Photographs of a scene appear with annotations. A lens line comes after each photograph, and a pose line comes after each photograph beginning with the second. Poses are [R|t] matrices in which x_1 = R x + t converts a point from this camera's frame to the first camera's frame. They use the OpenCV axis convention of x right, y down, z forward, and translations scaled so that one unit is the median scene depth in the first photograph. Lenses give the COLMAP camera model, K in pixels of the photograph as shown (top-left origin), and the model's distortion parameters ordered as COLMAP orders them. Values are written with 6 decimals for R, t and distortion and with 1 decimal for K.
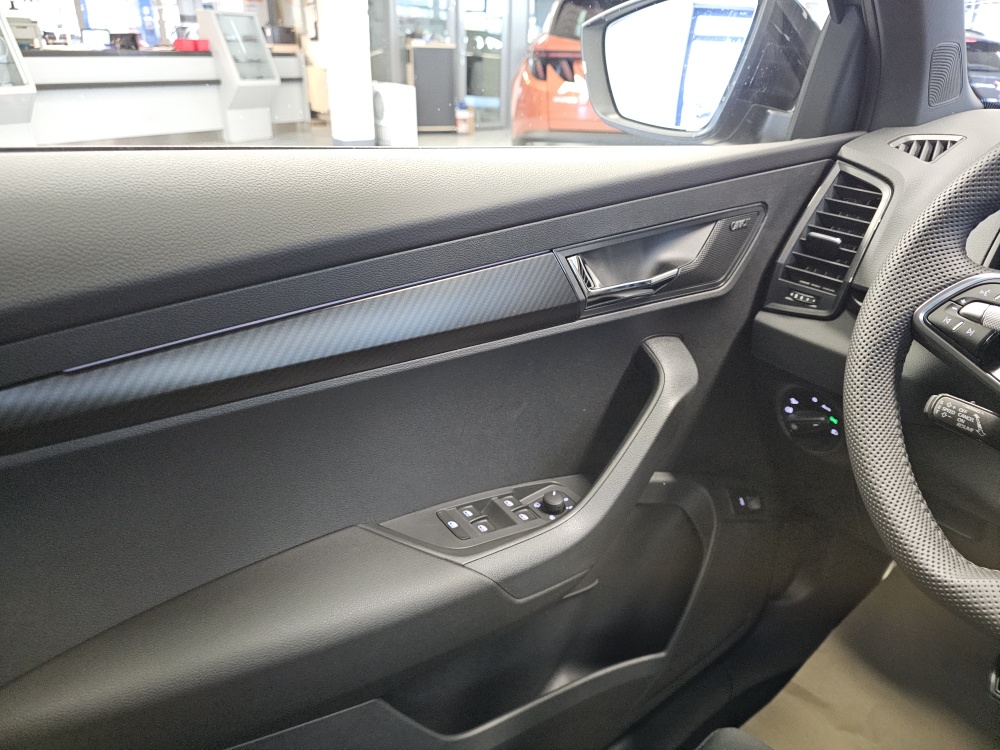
lens RADIAL K [[711.8, 0, 500.0], [0, 711.8, 375.0], [0, 0, 1]] dist [0.017103, 0.001089]
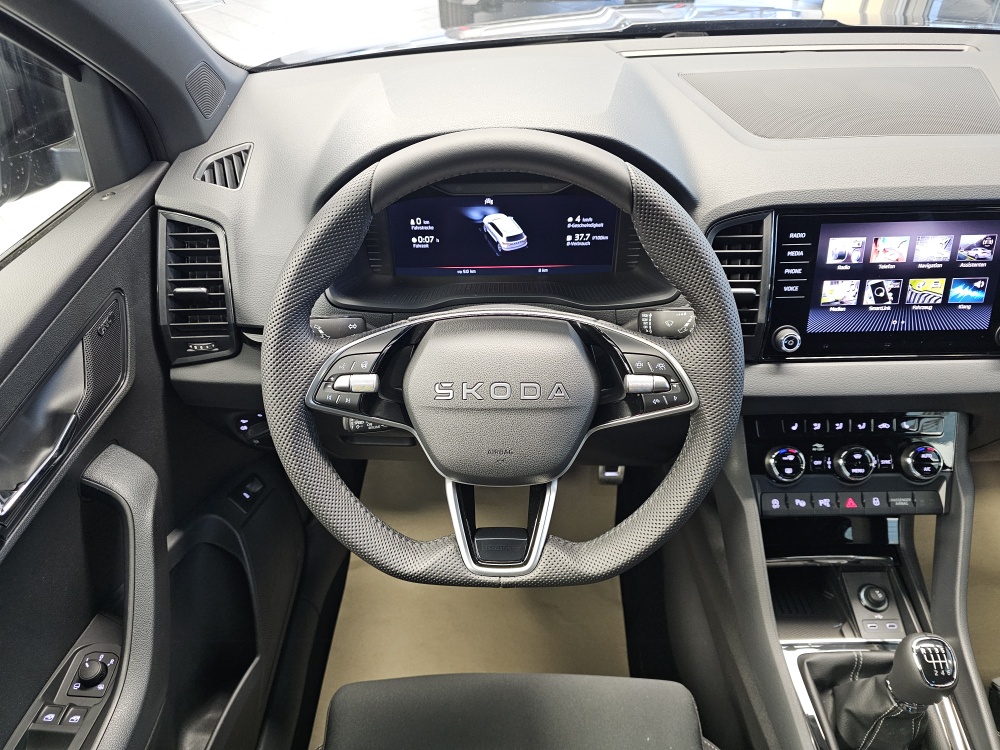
lens RADIAL K [[711.8, 0, 500.0], [0, 711.8, 375.0], [0, 0, 1]] dist [0.017103, 0.001089]
pose [[0.639867, -0.535801, 0.550898, 0.103554], [0.366031, 0.842813, 0.394572, -0.330150], [-0.675716, -0.050828, 0.735408, -0.072624]]
